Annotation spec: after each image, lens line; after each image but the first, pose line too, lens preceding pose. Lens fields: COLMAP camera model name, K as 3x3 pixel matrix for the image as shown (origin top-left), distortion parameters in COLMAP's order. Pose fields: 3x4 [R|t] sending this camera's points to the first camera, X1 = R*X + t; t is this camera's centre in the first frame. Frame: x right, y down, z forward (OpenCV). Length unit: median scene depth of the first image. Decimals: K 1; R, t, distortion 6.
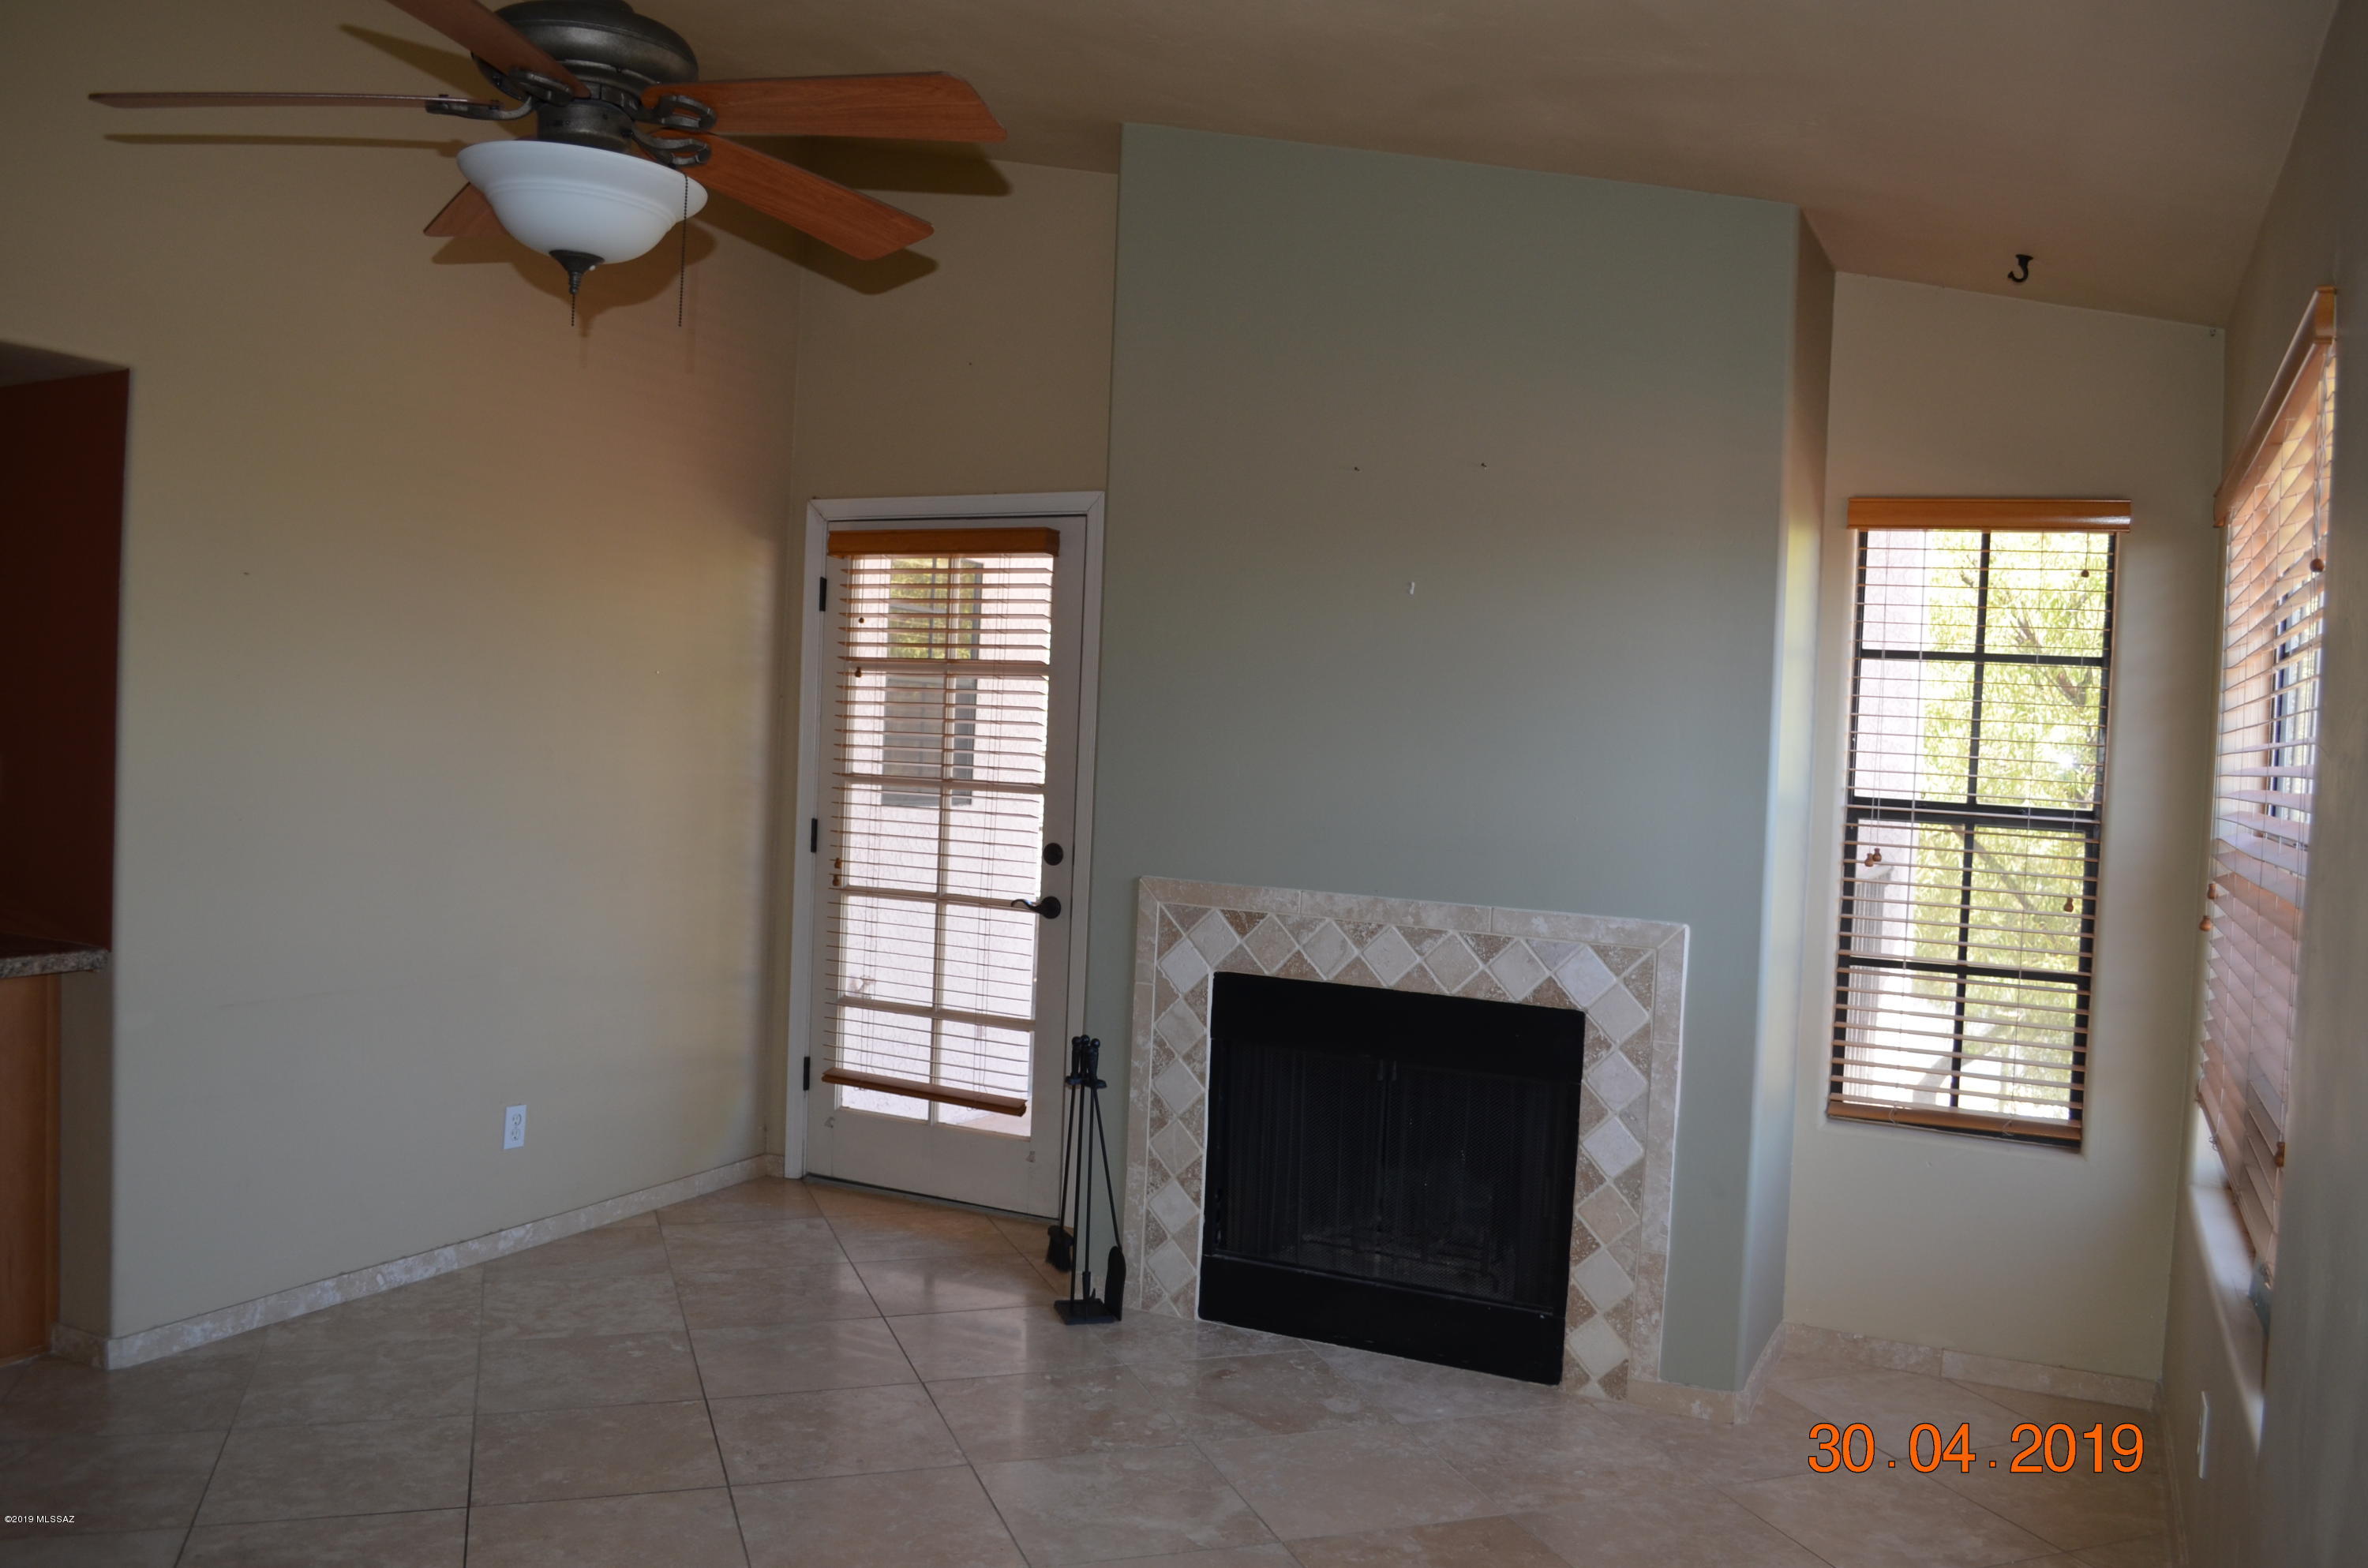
lens RADIAL K [[1850.7, 0, 1192.7], [0, 1850.7, 781.6], [0, 0, 1]] dist [-0.093285, 0.018074]
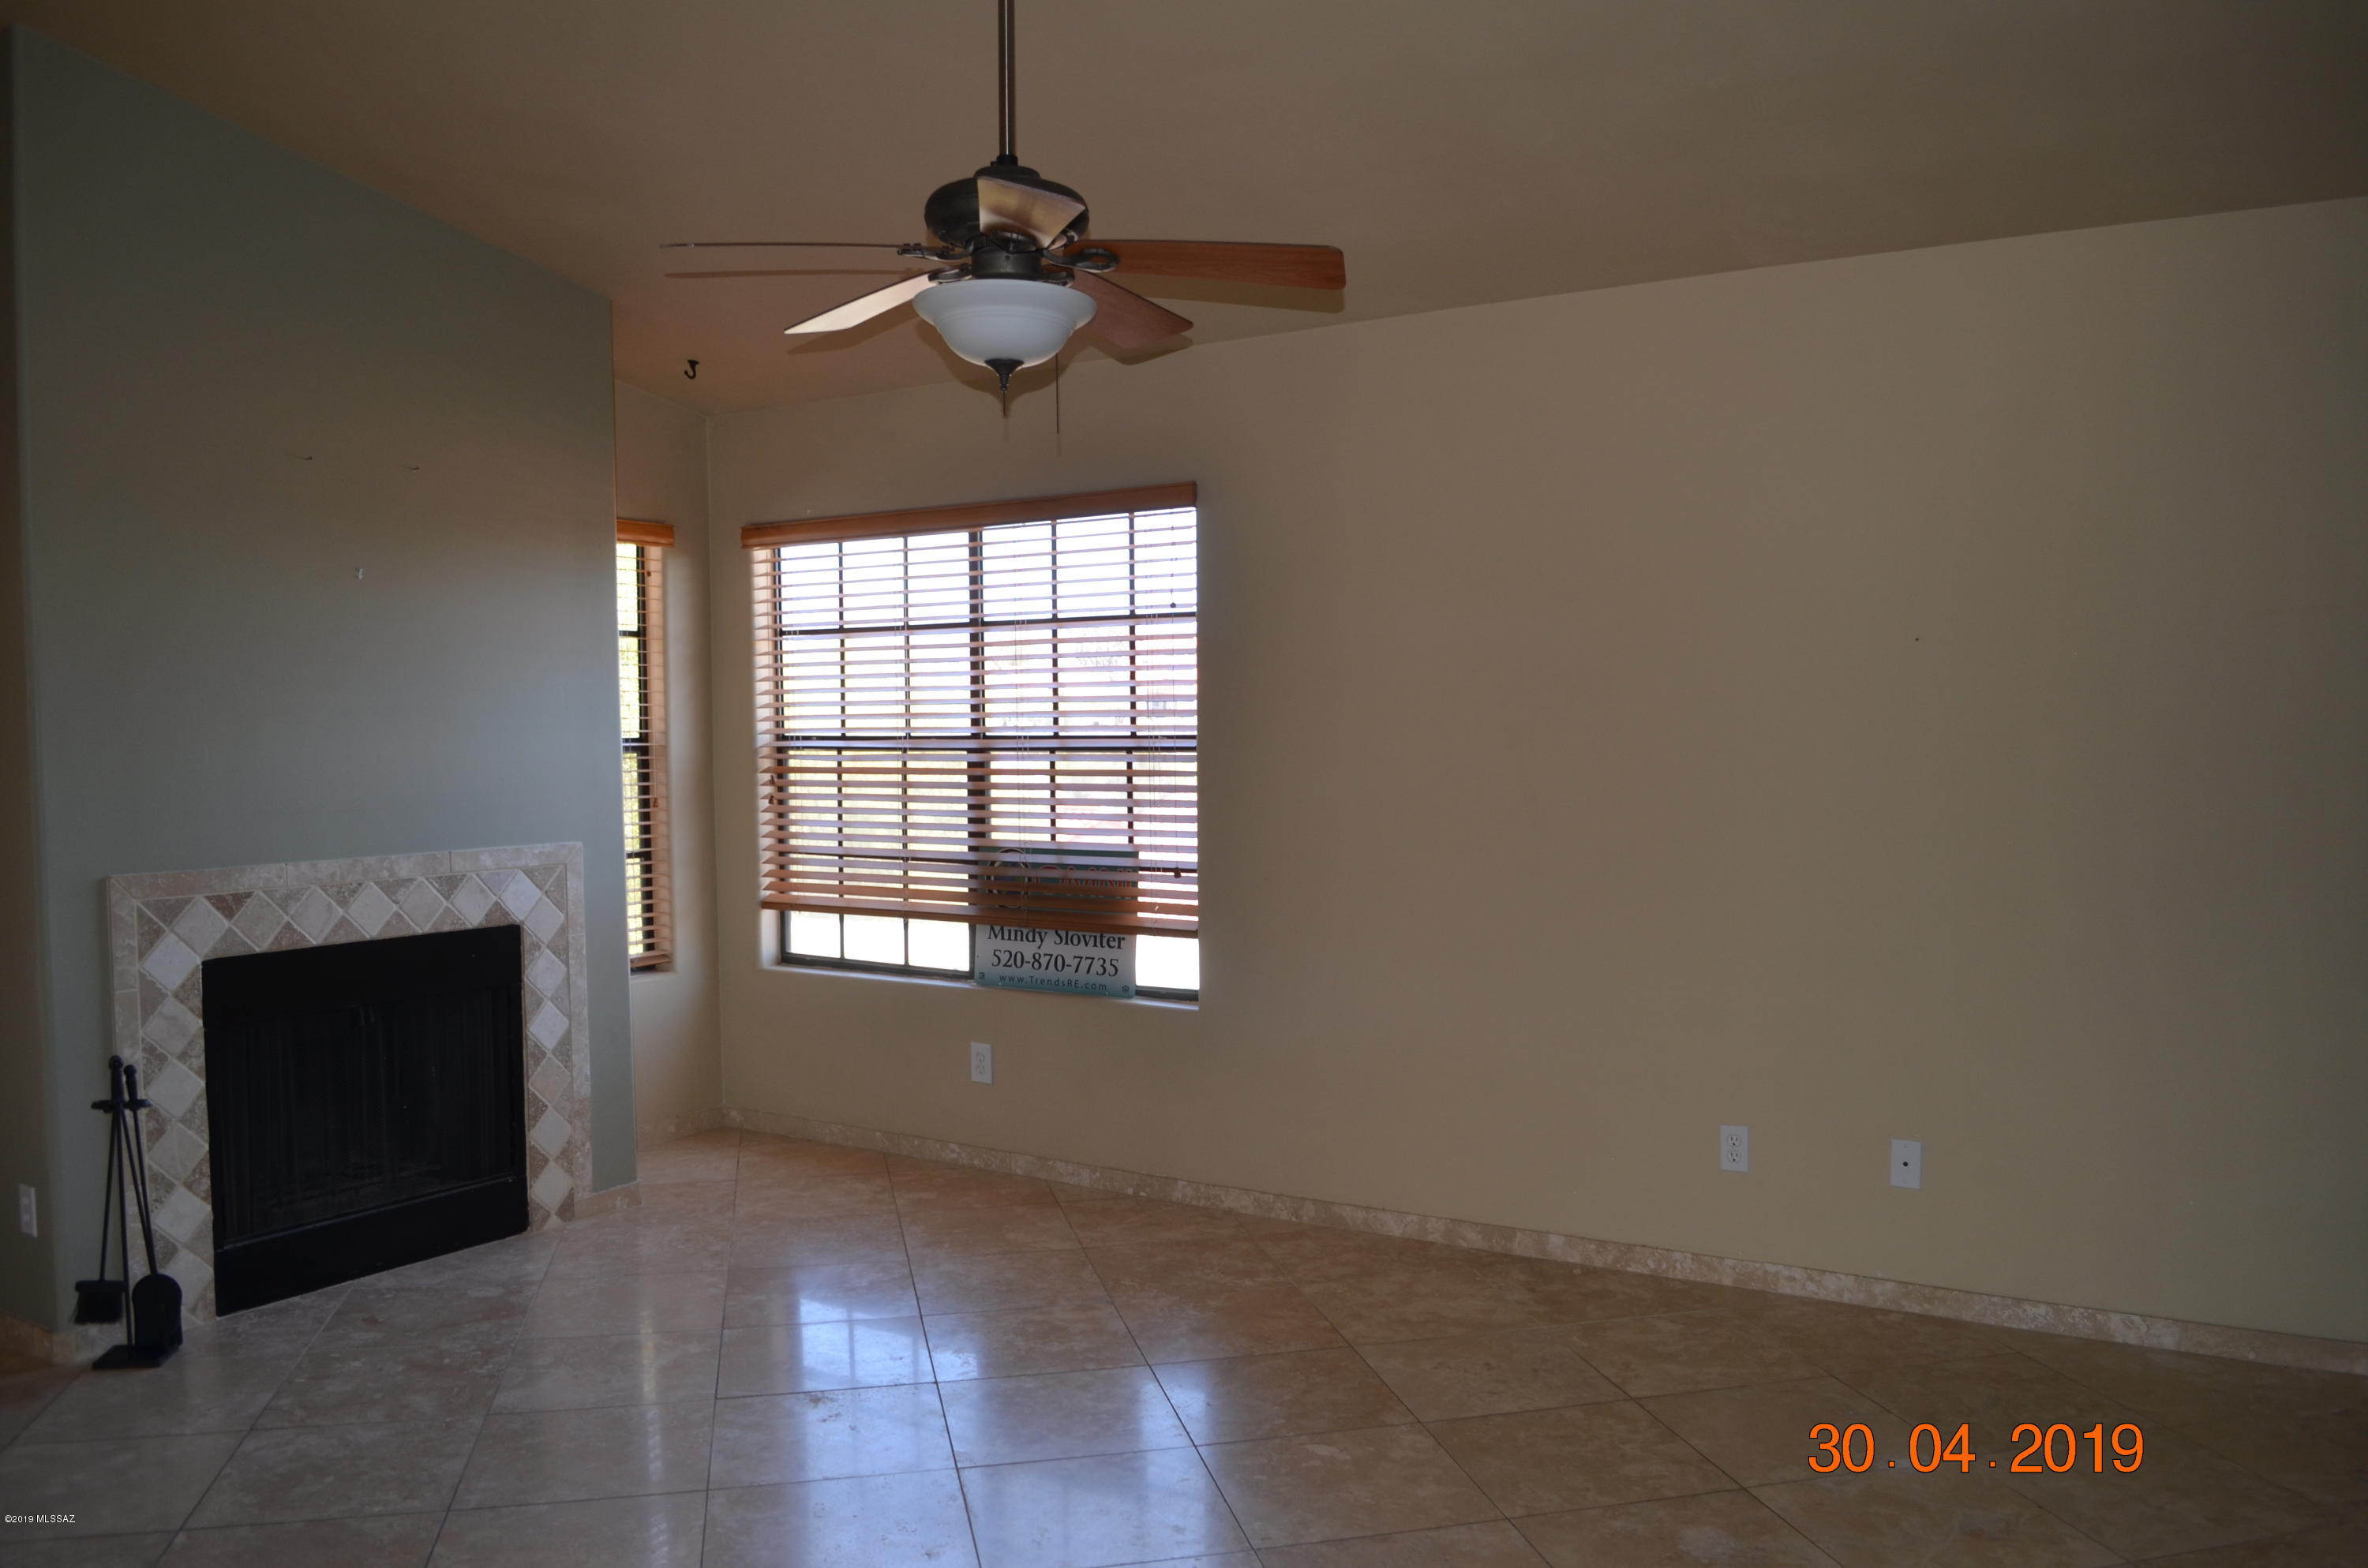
lens RADIAL K [[1850.7, 0, 1203.3], [0, 1850.7, 783.8], [0, 0, 1]] dist [-0.093285, 0.018074]
pose [[0.116822, -0.085591, 0.989458, -0.908160], [0.043749, 0.995756, 0.080970, -0.046272], [-0.992189, 0.033829, 0.120070, 0.382971]]
